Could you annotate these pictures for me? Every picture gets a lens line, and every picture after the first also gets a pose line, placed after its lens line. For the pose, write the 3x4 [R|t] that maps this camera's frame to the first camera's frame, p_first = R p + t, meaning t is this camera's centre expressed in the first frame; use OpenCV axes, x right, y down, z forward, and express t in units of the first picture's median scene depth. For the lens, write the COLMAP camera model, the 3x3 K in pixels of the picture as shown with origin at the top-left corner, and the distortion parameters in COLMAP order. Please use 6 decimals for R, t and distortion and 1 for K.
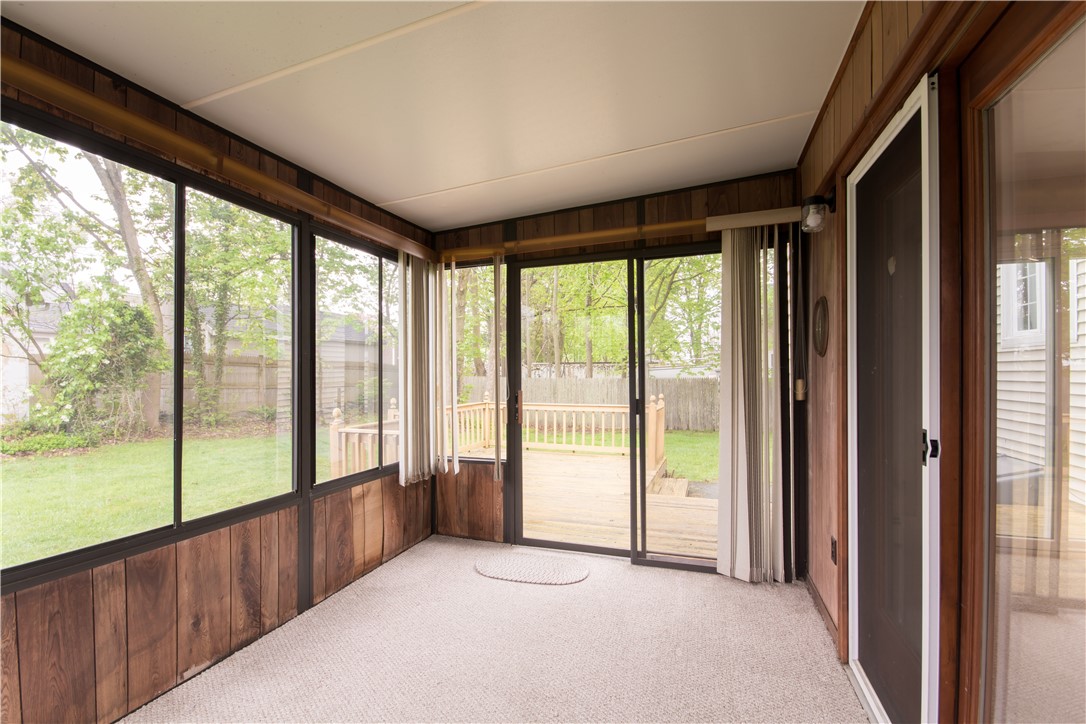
lens RADIAL K [[482.1, 0, 537.2], [0, 482.1, 370.6], [0, 0, 1]] dist [-0.014325, -0.000650]
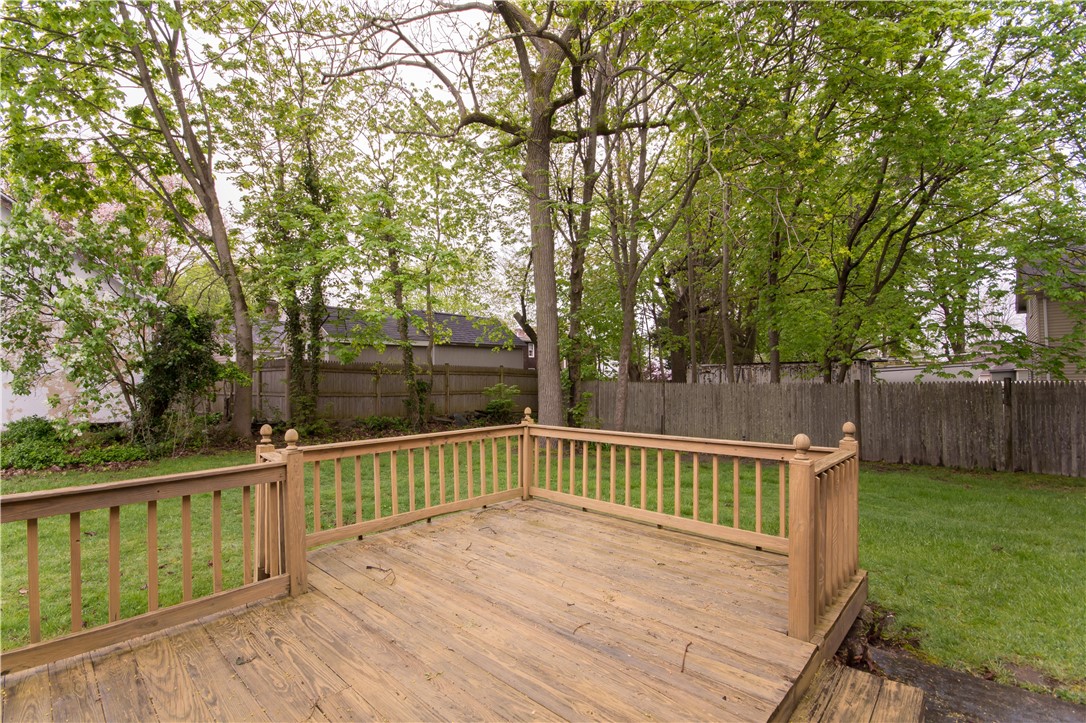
lens RADIAL K [[482.1, 0, 537.2], [0, 482.1, 370.1], [0, 0, 1]] dist [-0.014325, -0.000650]
pose [[0.919457, -0.015759, -0.392875, 0.067934], [0.011022, 0.999837, -0.014311, 0.002278], [0.393037, 0.008828, 0.919480, 0.199125]]
